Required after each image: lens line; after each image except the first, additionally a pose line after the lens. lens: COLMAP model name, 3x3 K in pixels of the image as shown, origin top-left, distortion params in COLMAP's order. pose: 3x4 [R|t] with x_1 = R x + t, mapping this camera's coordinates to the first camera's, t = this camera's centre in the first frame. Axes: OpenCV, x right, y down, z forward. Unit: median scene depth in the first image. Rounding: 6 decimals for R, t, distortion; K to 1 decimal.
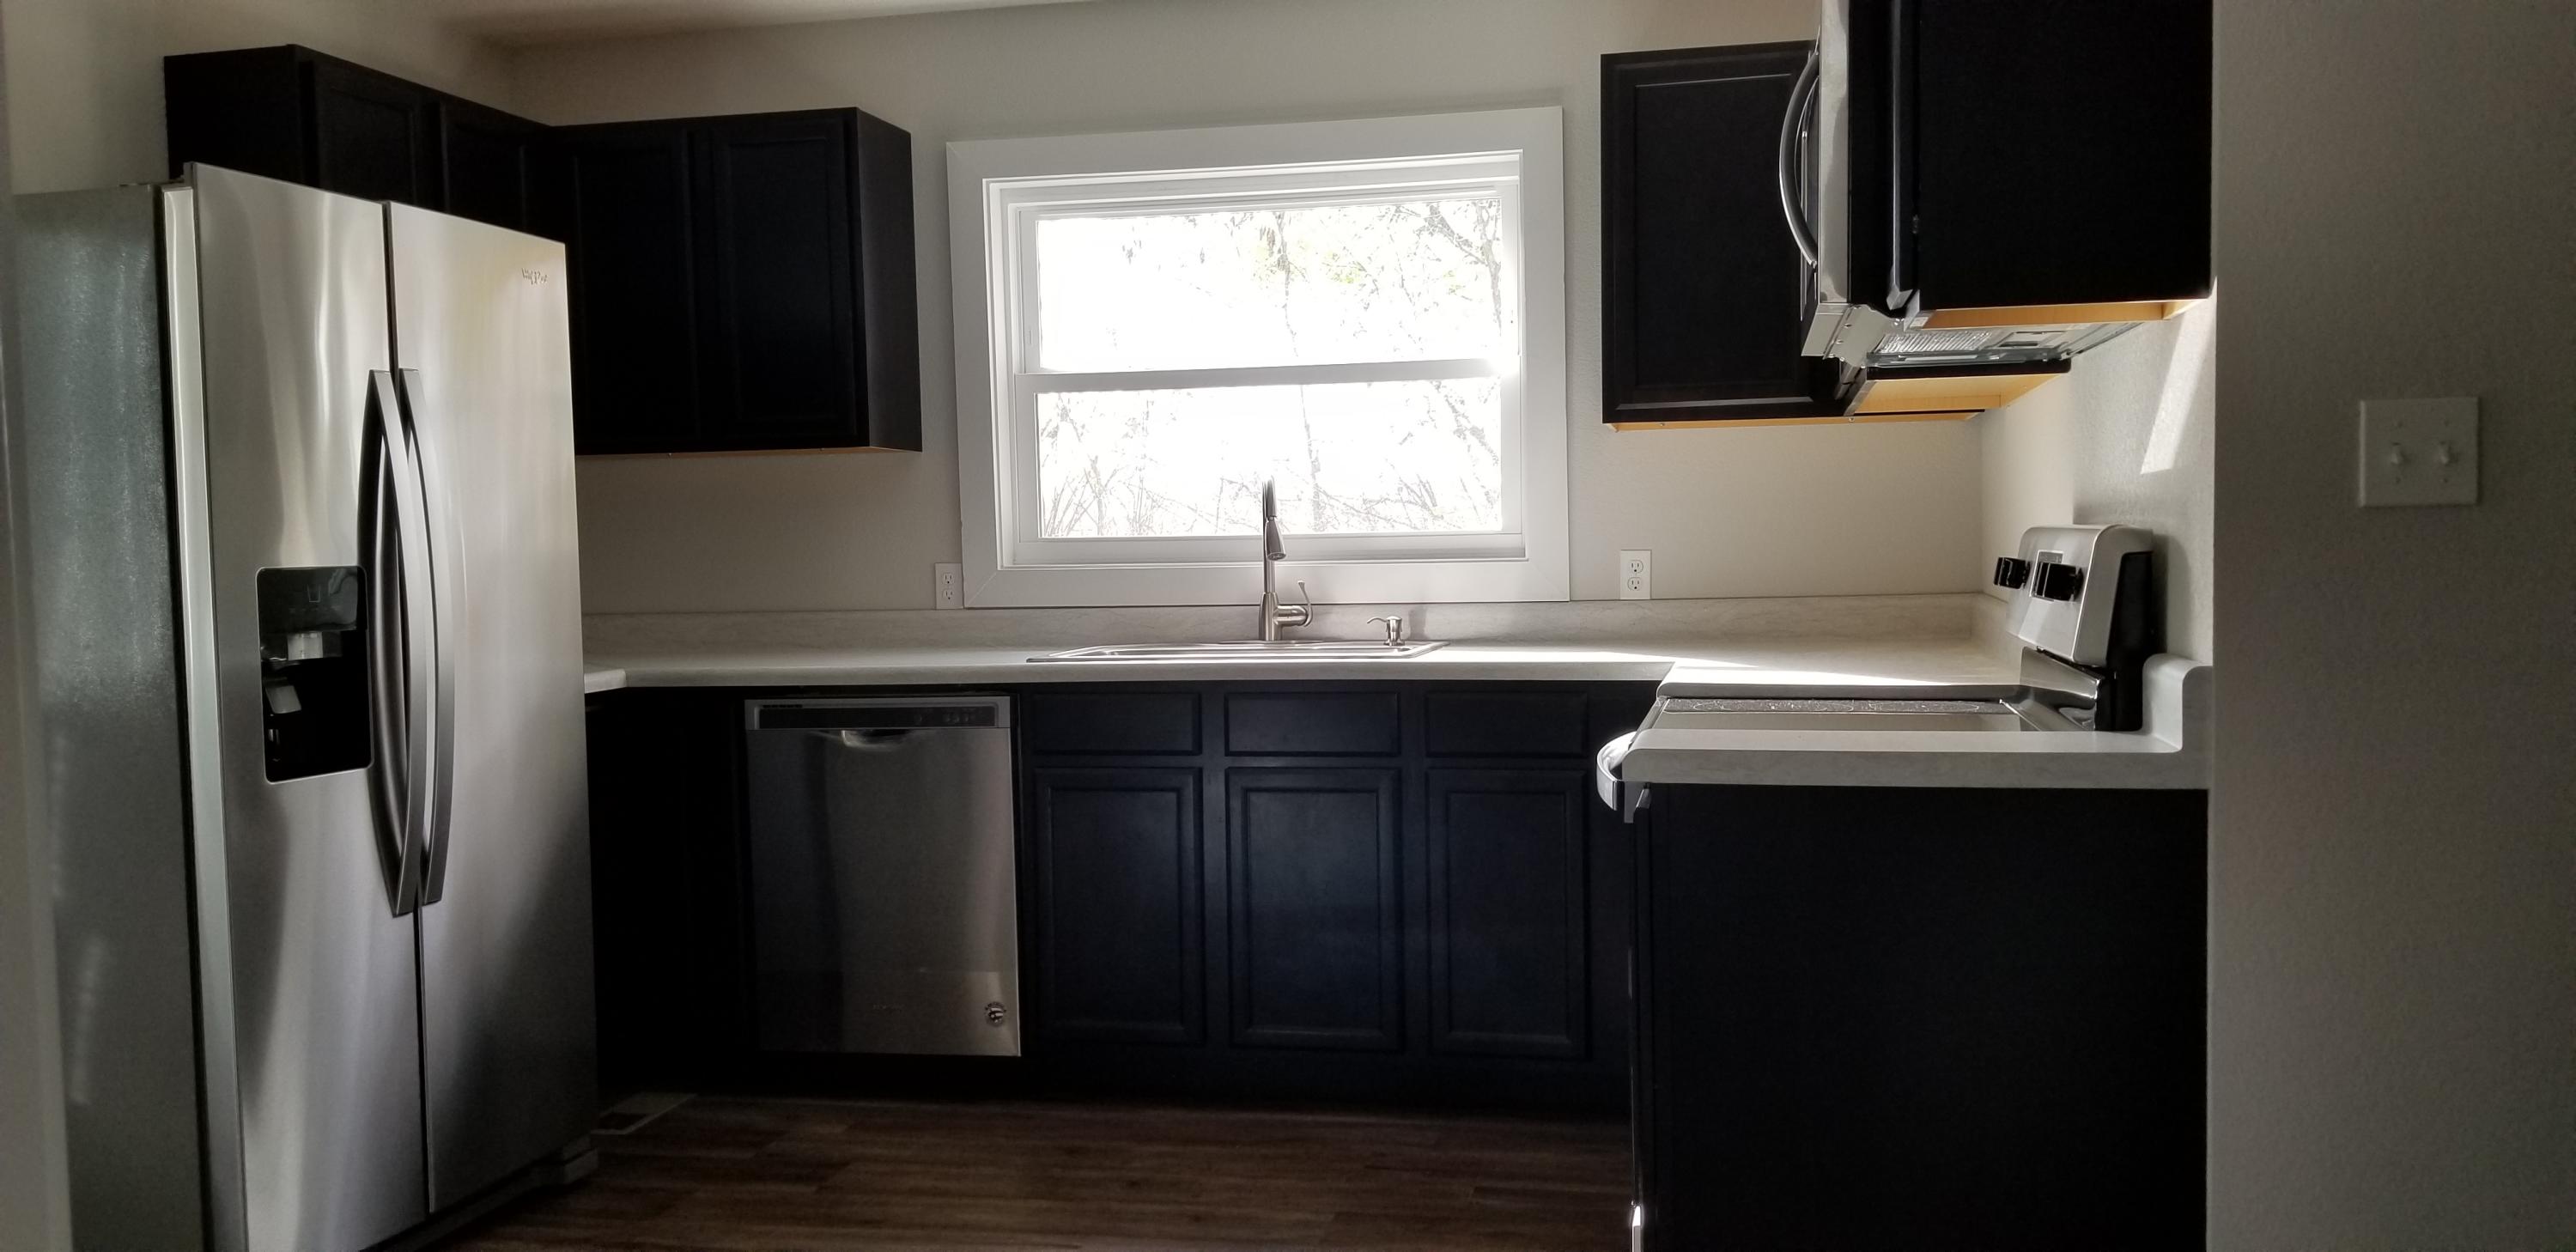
lens RADIAL K [[2010.2, 0, 1291.8], [0, 2010.2, 621.0], [0, 0, 1]] dist [0.057530, -0.000369]
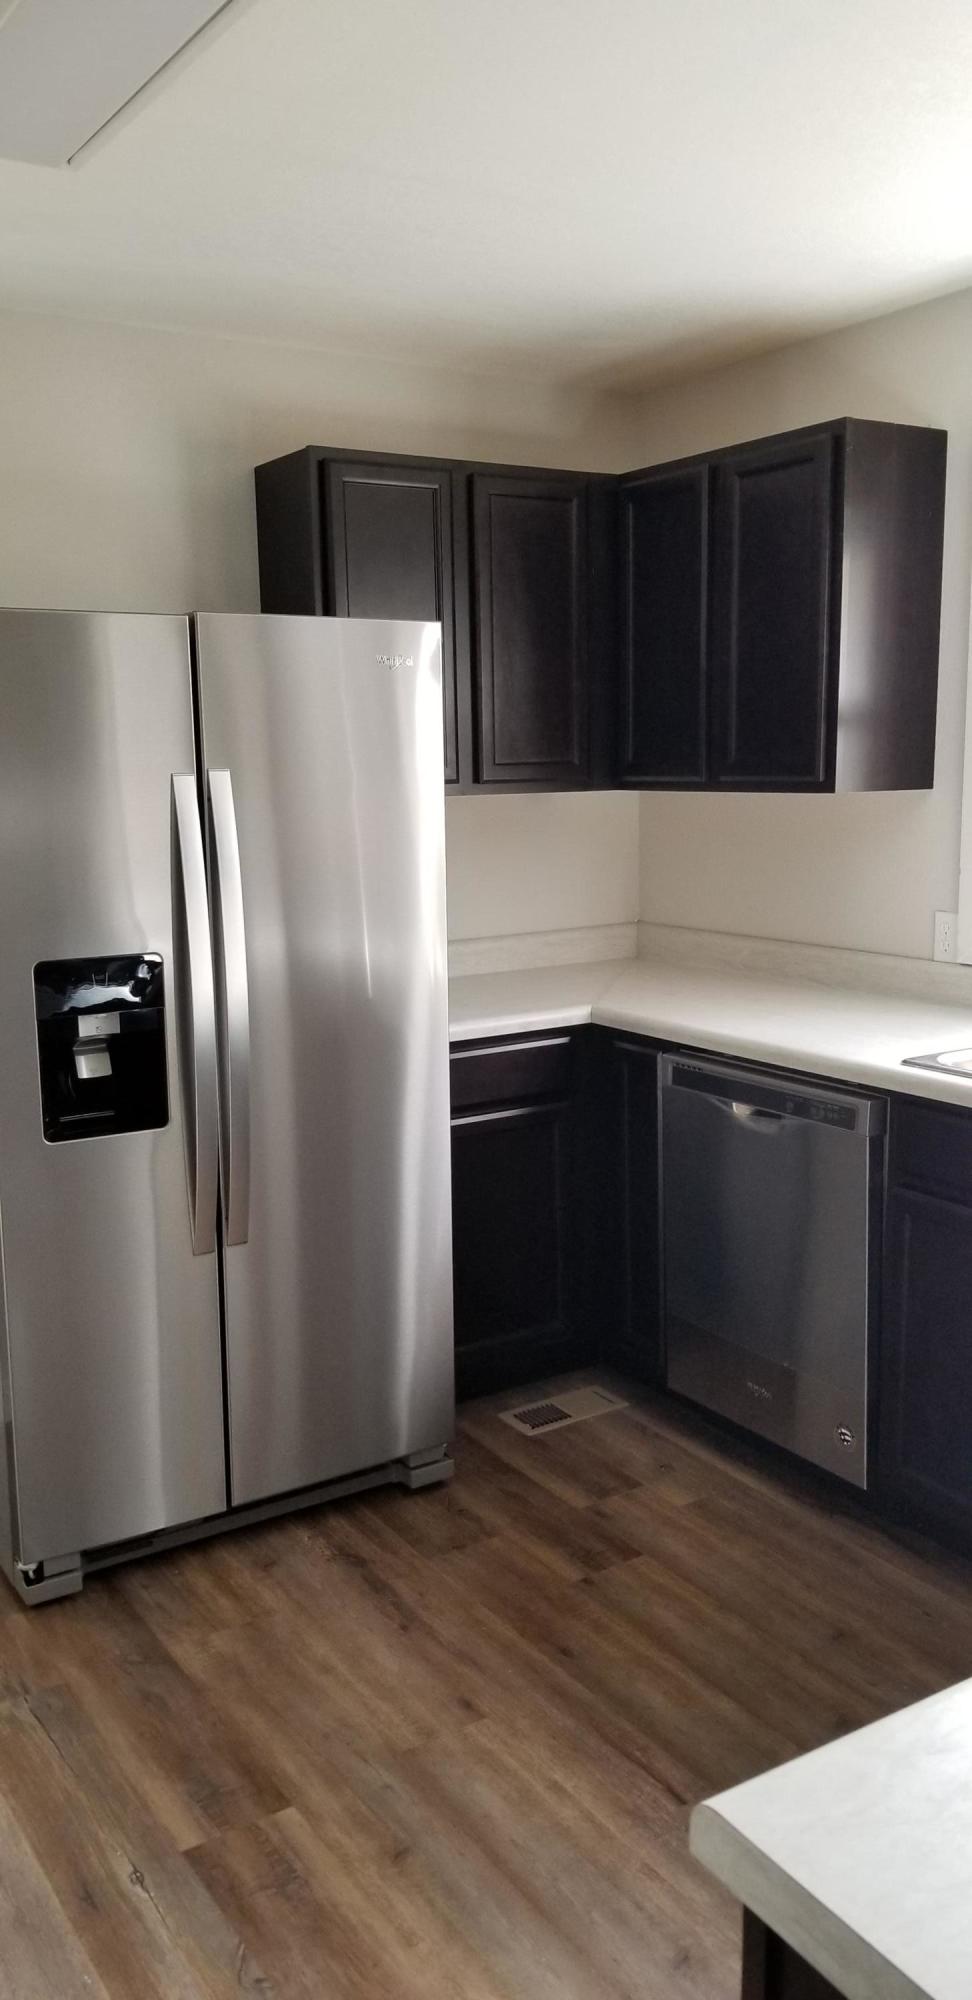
lens RADIAL K [[1560.7, 0, 486.1], [0, 1560.7, 1011.2], [0, 0, 1]] dist [0.057530, -0.000369]
pose [[0.722615, 0.126429, -0.679590, 0.197478], [-0.033800, 0.988418, 0.147943, -0.096549], [0.690424, -0.083936, 0.718519, 0.385584]]
